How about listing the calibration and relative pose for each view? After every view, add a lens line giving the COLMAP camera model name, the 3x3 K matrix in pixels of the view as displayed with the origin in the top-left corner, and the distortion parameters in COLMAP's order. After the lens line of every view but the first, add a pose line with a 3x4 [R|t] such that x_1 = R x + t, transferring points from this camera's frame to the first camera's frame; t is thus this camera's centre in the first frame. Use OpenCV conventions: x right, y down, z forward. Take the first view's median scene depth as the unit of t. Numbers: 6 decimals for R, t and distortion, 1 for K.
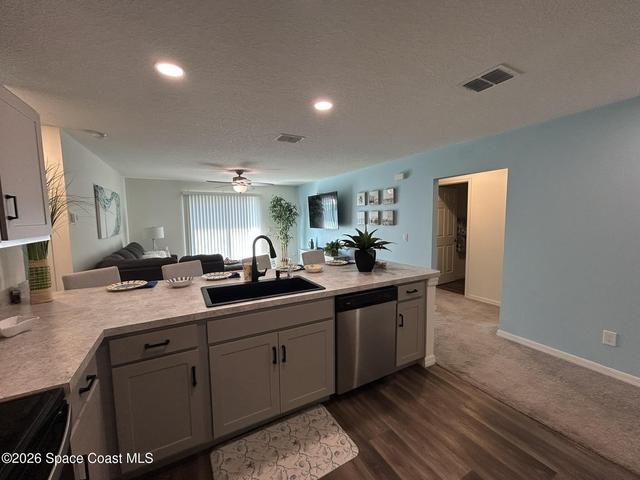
lens RADIAL K [[260.4, 0, 320.0], [0, 260.4, 240.0], [0, 0, 1]] dist [-0.000033, 0.000062]
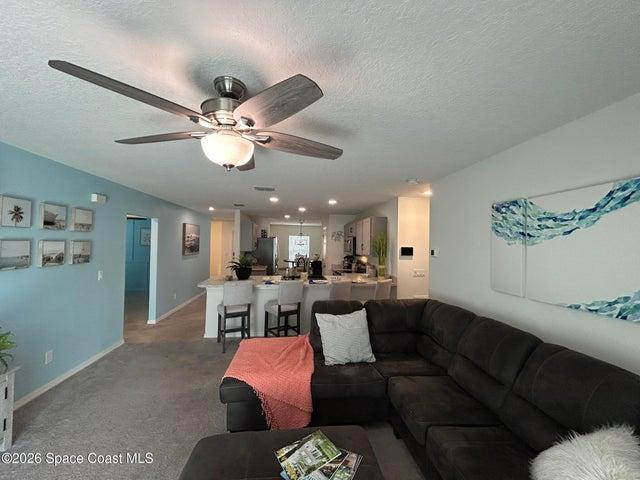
lens RADIAL K [[260.4, 0, 320.0], [0, 260.4, 240.0], [0, 0, 1]] dist [-0.000033, 0.000062]
pose [[-0.928299, 0.003210, 0.371821, -1.050315], [0.027898, 0.997746, 0.061037, -0.261998], [-0.370787, 0.067034, -0.926296, 2.627173]]
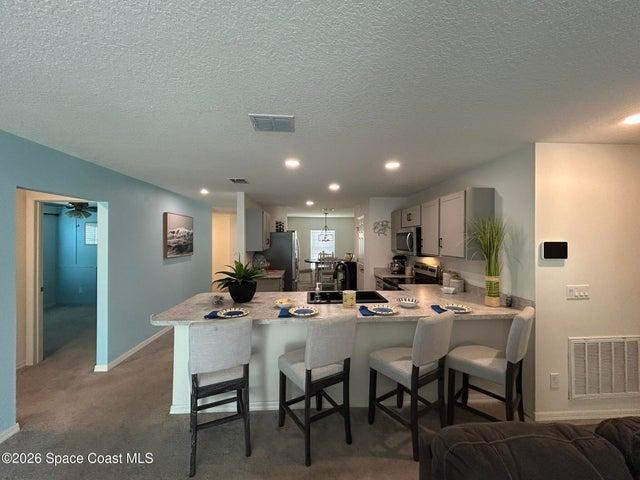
lens RADIAL K [[260.4, 0, 320.0], [0, 260.4, 240.0], [0, 0, 1]] dist [-0.000033, 0.000062]
pose [[-0.900582, 0.012820, 0.434497, -0.594292], [0.049389, 0.996110, 0.072978, -0.198865], [-0.431872, 0.087182, -0.897712, 1.909083]]
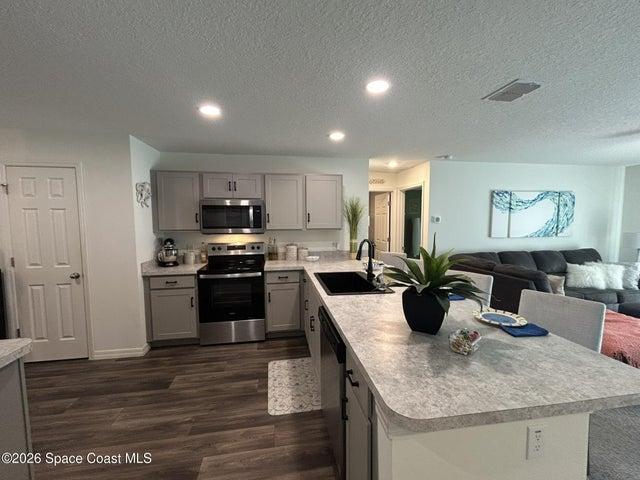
lens RADIAL K [[268.6, 0, 320.0], [0, 268.6, 240.0], [0, 0, 1]] dist [0.003229, 0.000637]
pose [[-0.332592, 0.084974, -0.939235, 0.800169], [-0.074030, 0.990507, 0.115827, -0.114101], [0.940161, 0.108055, -0.323144, 1.032636]]
